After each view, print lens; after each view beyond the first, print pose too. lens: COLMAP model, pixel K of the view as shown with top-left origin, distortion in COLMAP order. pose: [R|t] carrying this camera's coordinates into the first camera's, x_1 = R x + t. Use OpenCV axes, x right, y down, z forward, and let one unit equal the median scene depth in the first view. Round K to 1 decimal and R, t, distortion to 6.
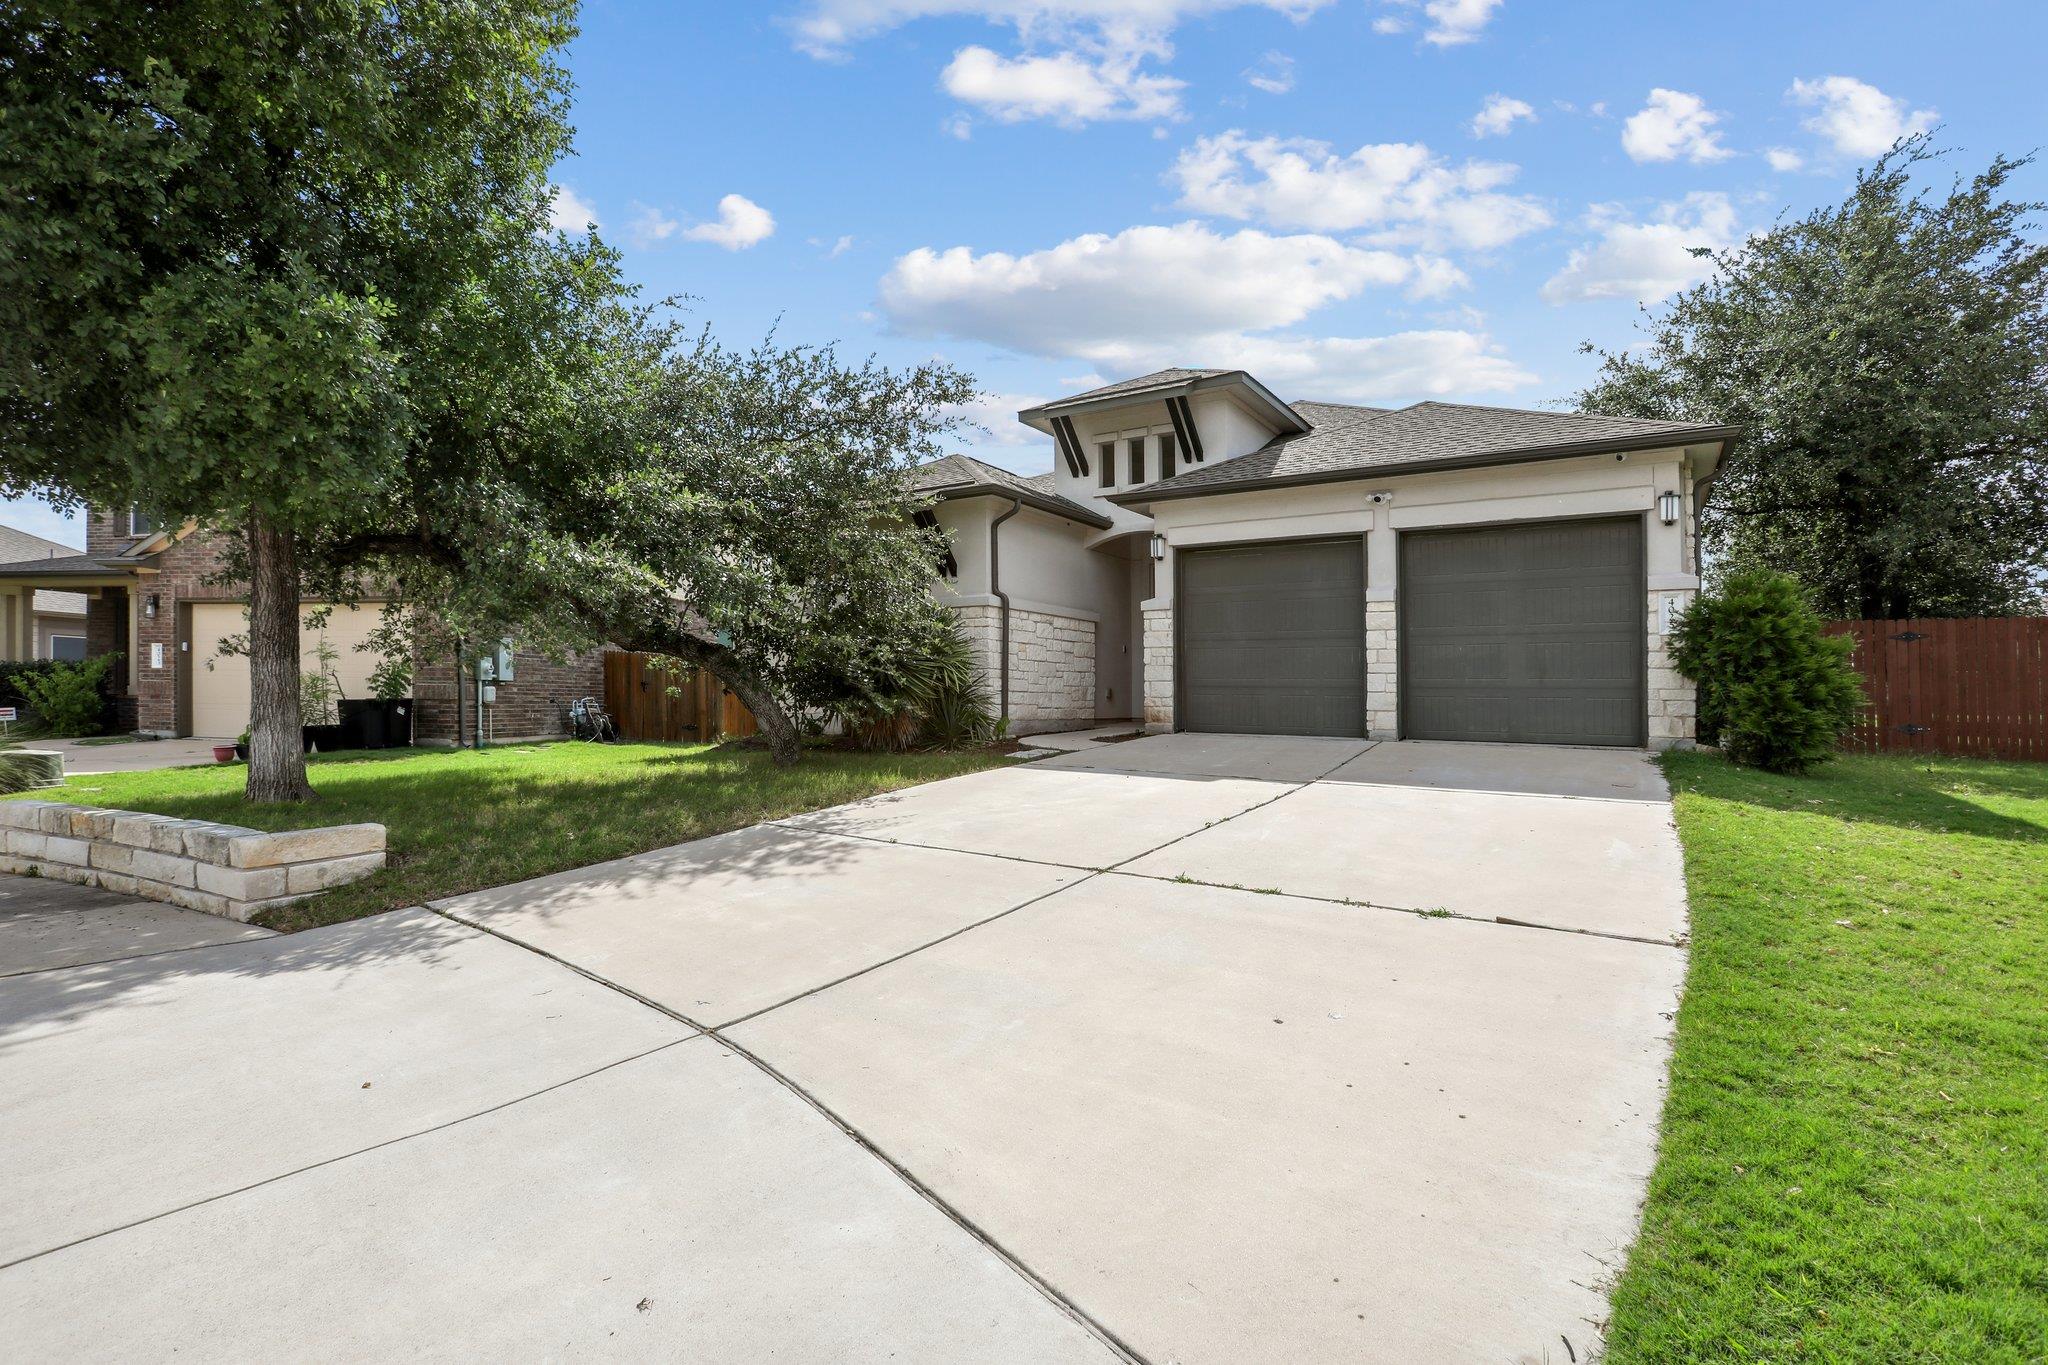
lens RADIAL K [[964.4, 0, 1024.0], [0, 964.4, 682.5], [0, 0, 1]] dist [-0.010420, 0.000137]
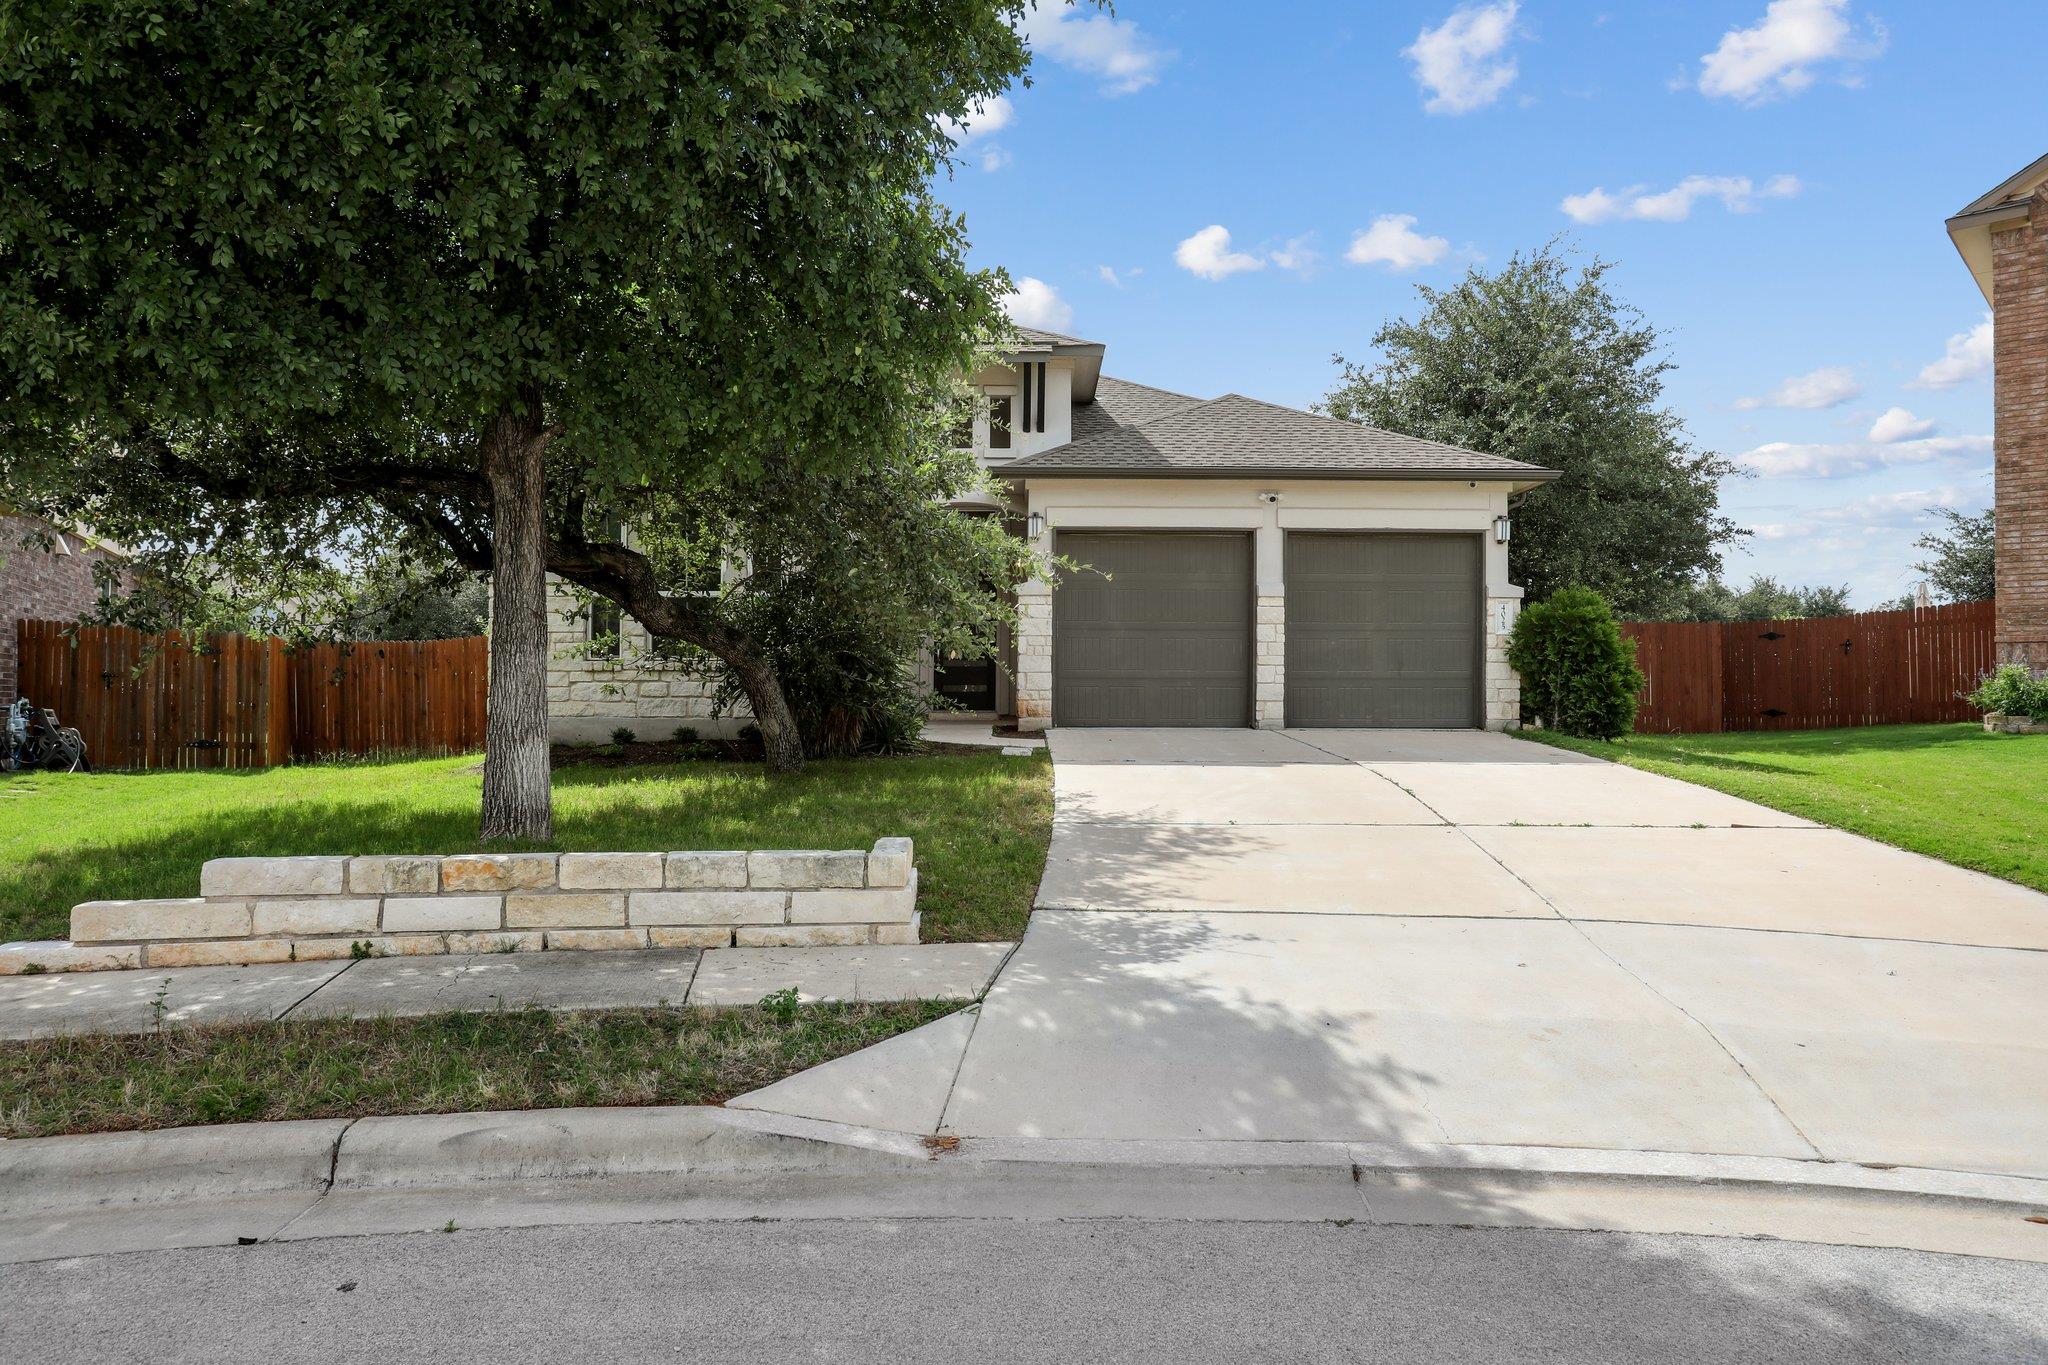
lens RADIAL K [[1318.6, 0, 1024.0], [0, 1318.6, 682.5], [0, 0, 1]] dist [-0.000310, -0.000302]
pose [[0.827439, -0.005215, 0.561531, -0.668113], [0.000058, 0.999958, 0.009202, -0.003998], [-0.561555, -0.007581, 0.827405, -0.037015]]
